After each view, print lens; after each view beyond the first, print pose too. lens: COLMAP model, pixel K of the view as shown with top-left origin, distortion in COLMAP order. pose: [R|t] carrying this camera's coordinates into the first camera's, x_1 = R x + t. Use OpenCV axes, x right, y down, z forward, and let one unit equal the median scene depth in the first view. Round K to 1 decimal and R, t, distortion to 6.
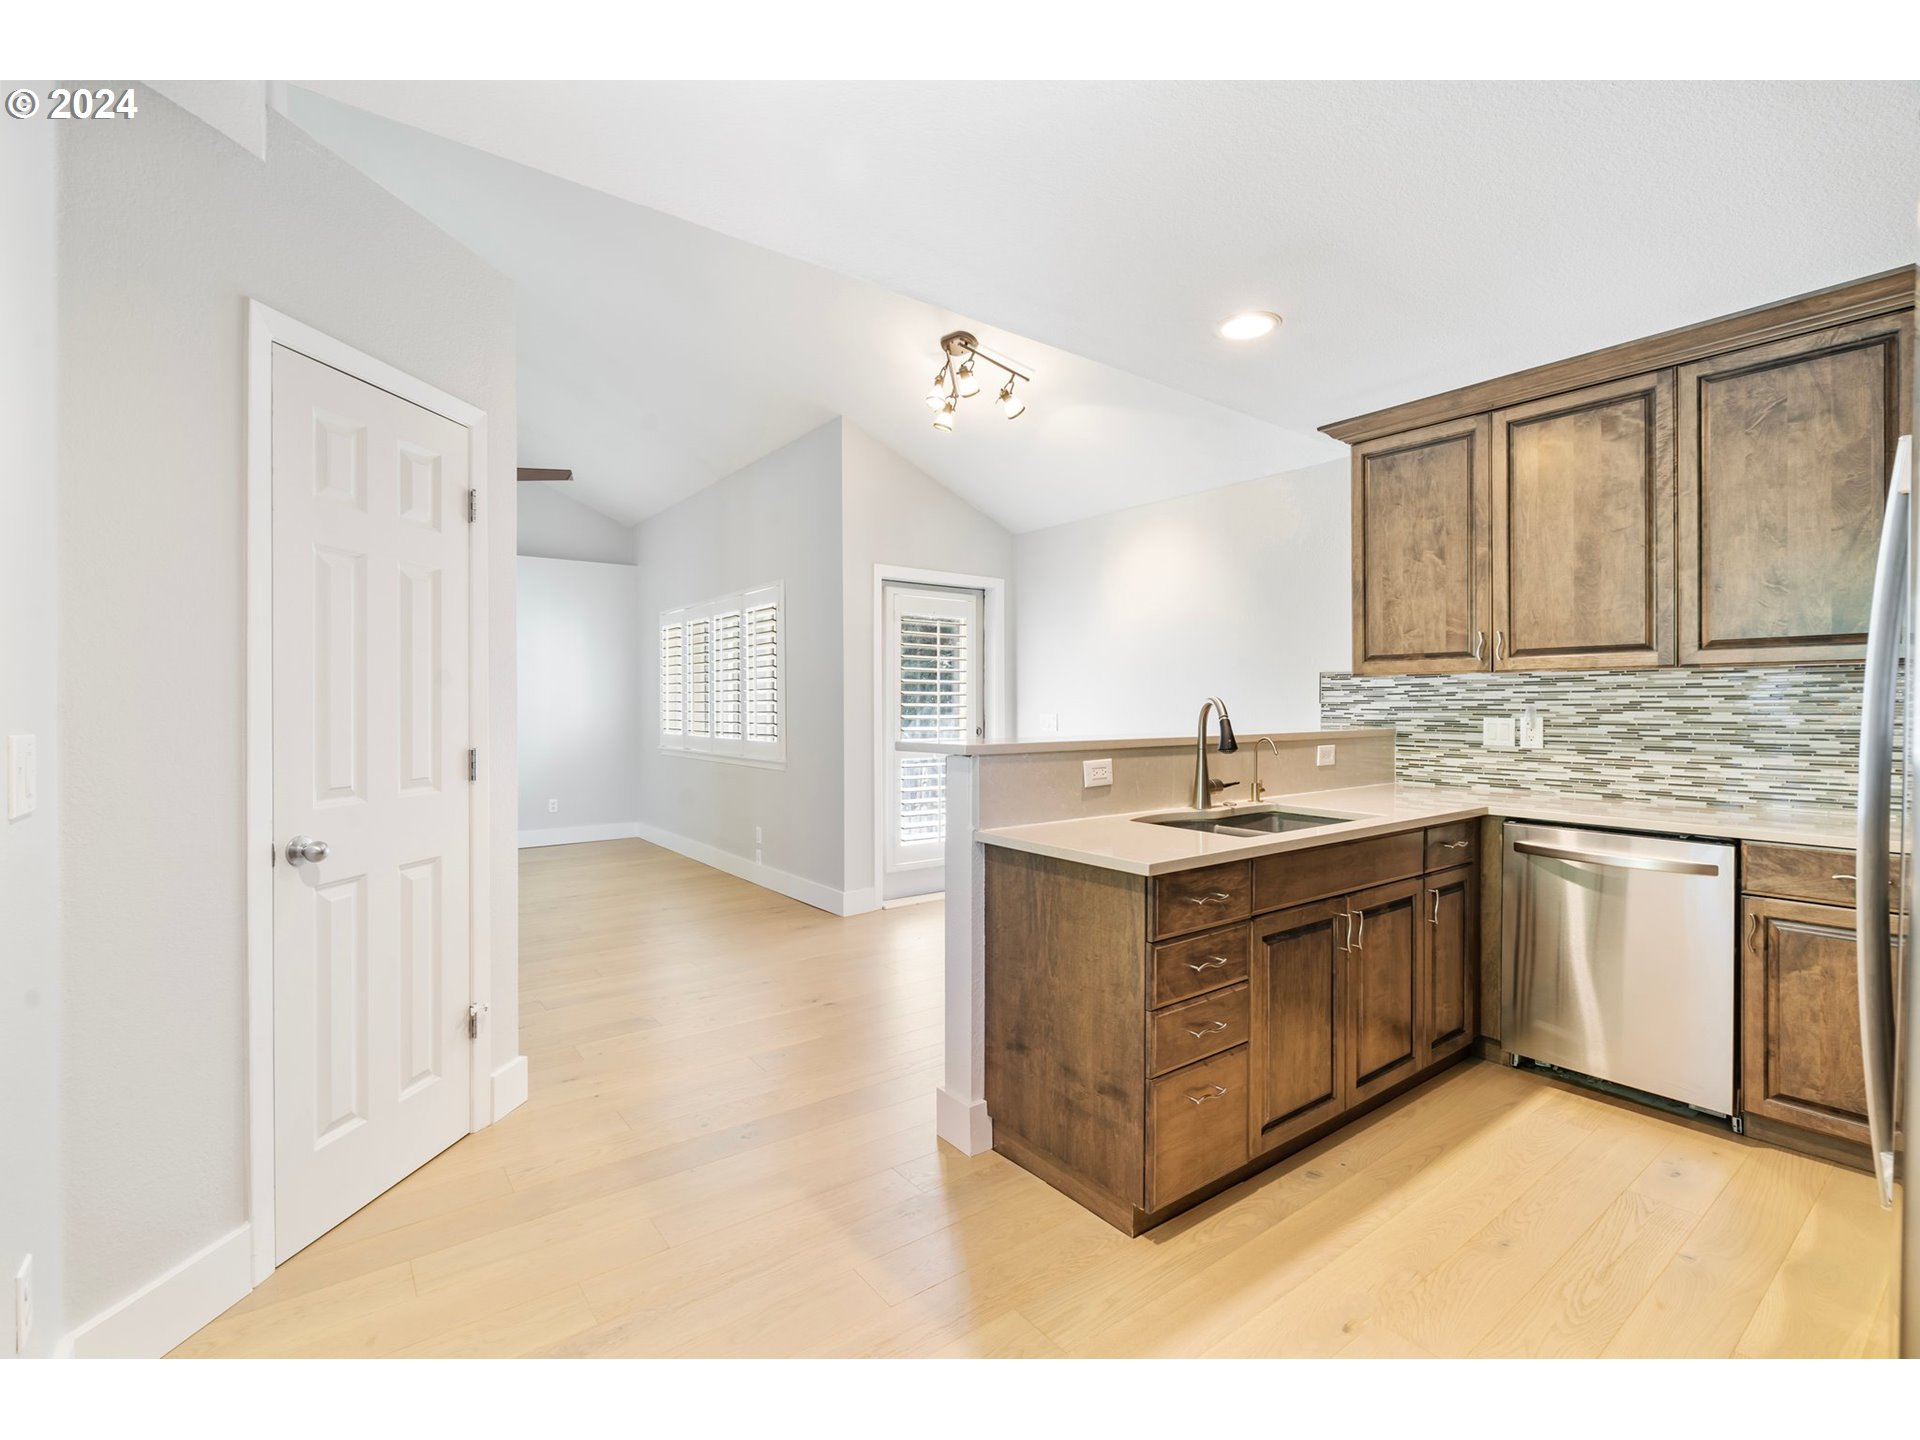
lens RADIAL K [[874.4, 0, 971.2], [0, 874.4, 715.9], [0, 0, 1]] dist [-0.002158, 0.001377]
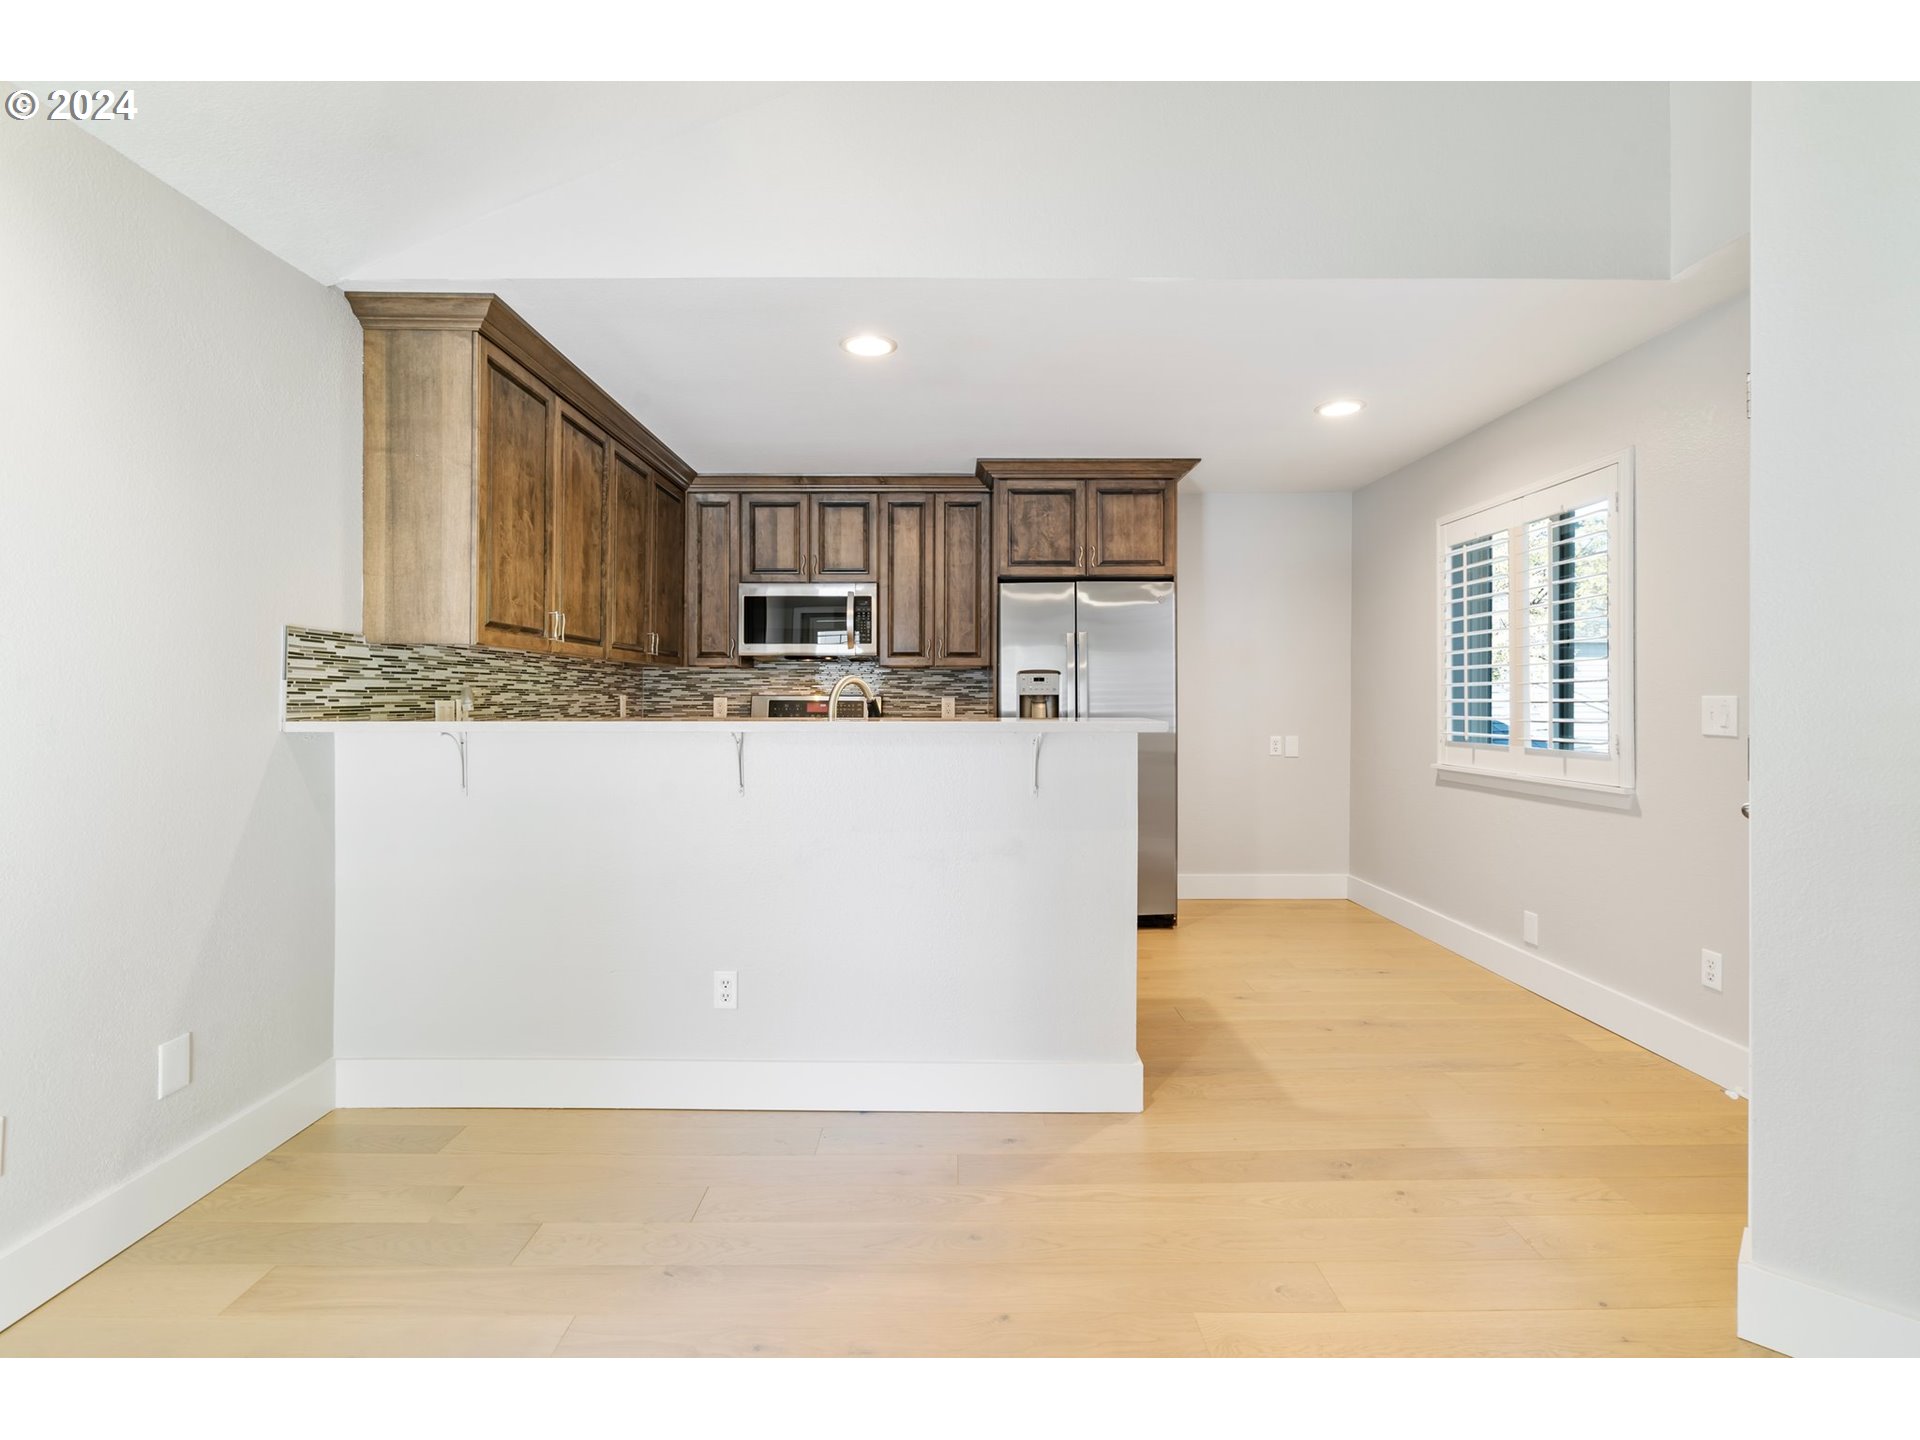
lens RADIAL K [[874.4, 0, 962.6], [0, 874.4, 701.7], [0, 0, 1]] dist [-0.002158, 0.001377]
pose [[-0.798226, -0.005186, 0.602336, -0.389258], [0.006458, 0.999832, 0.017166, -0.009310], [-0.602323, 0.017592, -0.798058, 1.557670]]
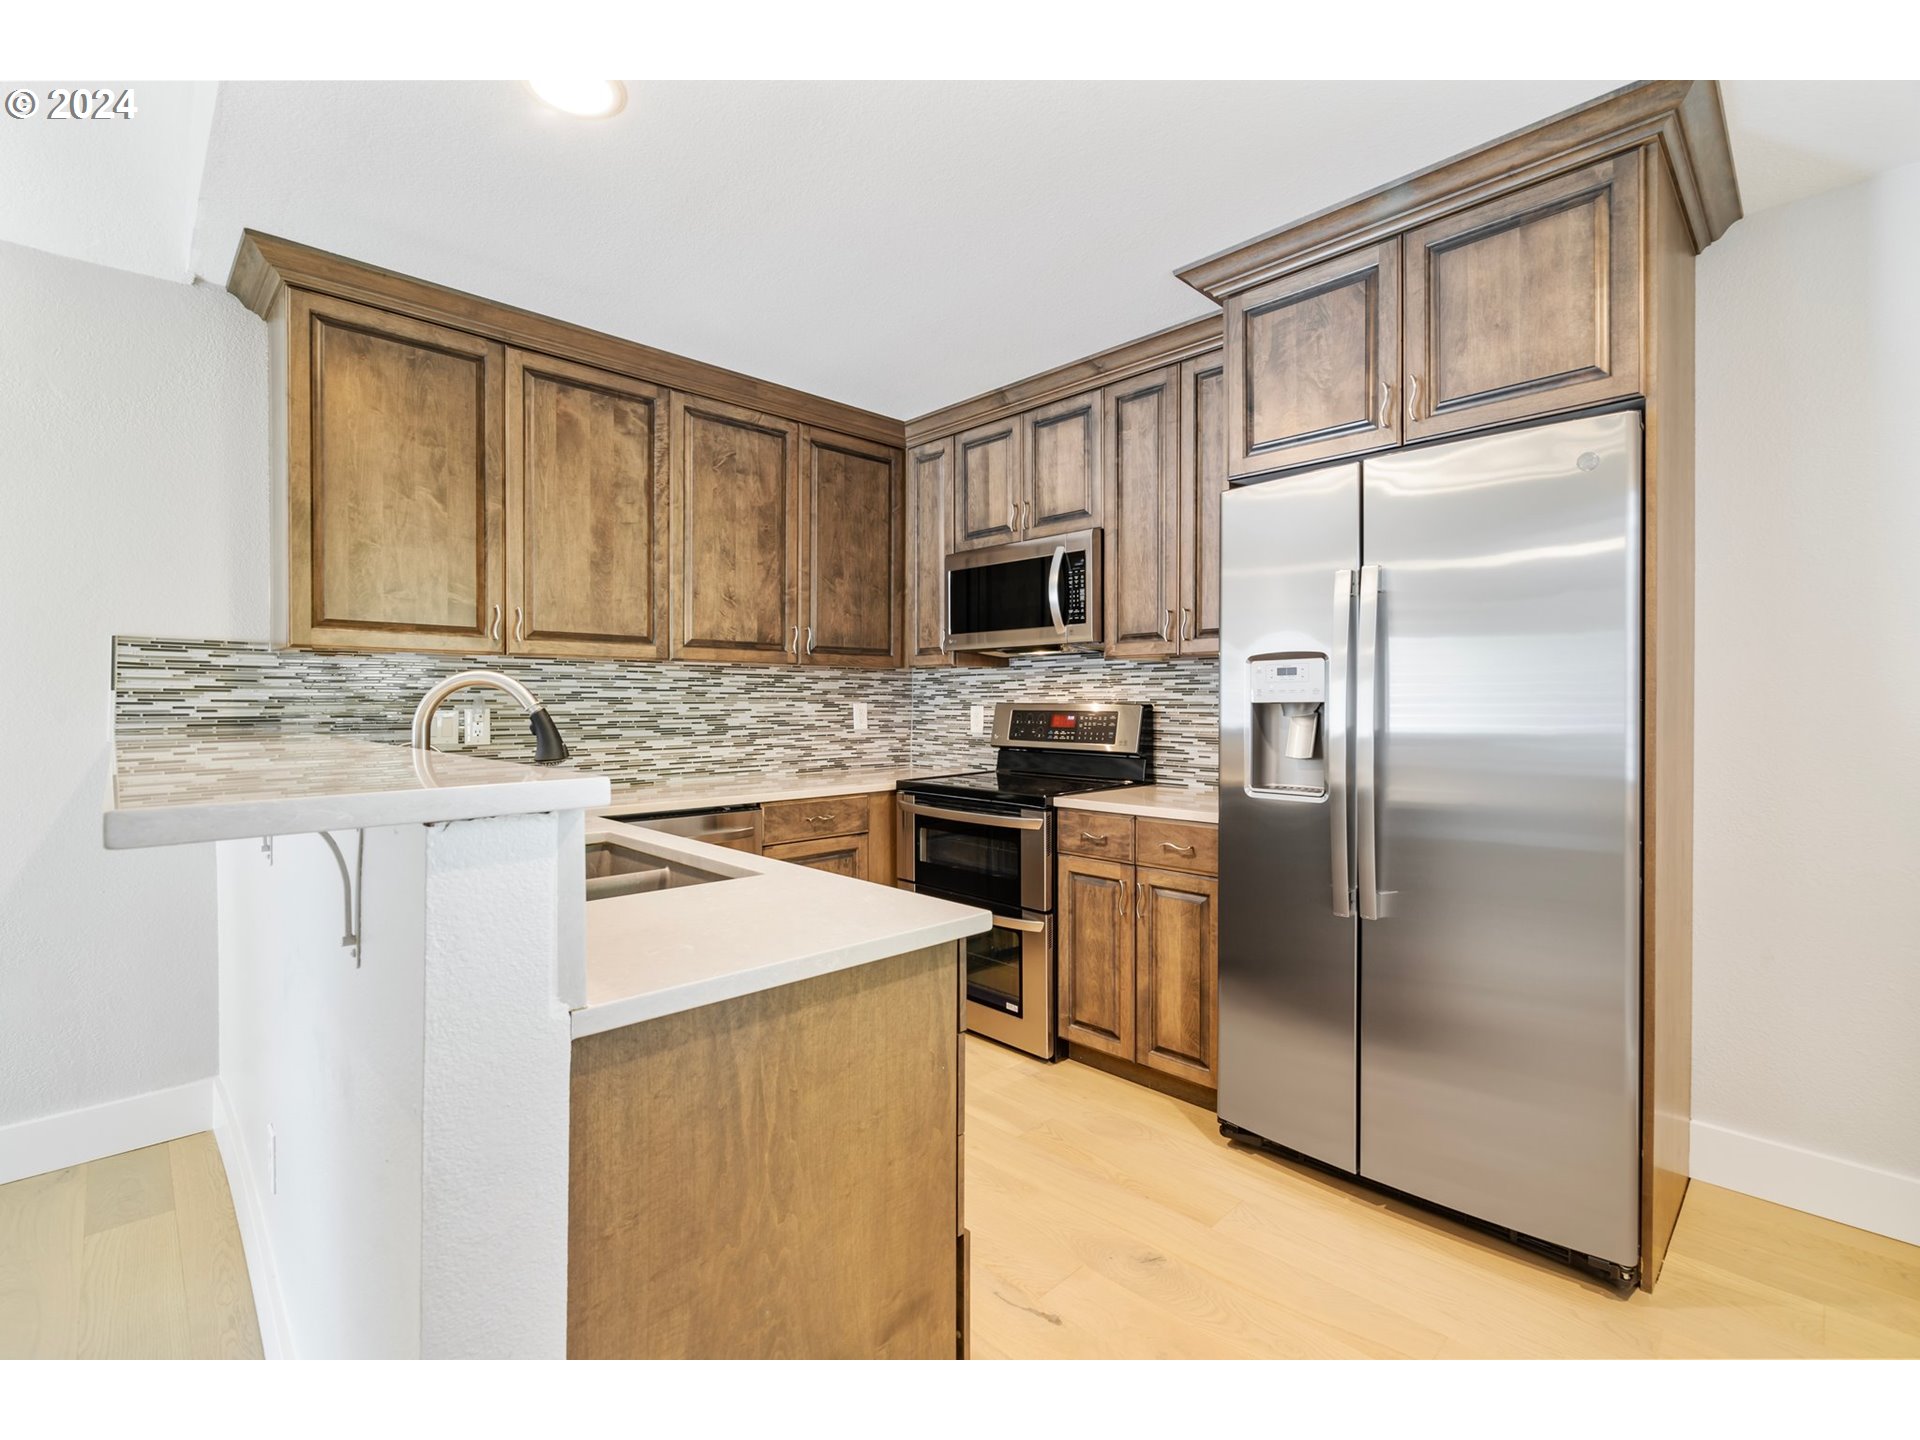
lens RADIAL K [[874.4, 0, 964.8], [0, 874.4, 708.1], [0, 0, 1]] dist [-0.002158, 0.001377]
pose [[-0.123265, -0.006544, 0.992352, -0.300655], [0.013783, 0.999871, 0.008305, 0.000057], [-0.992278, 0.014702, -0.123159, 0.685323]]
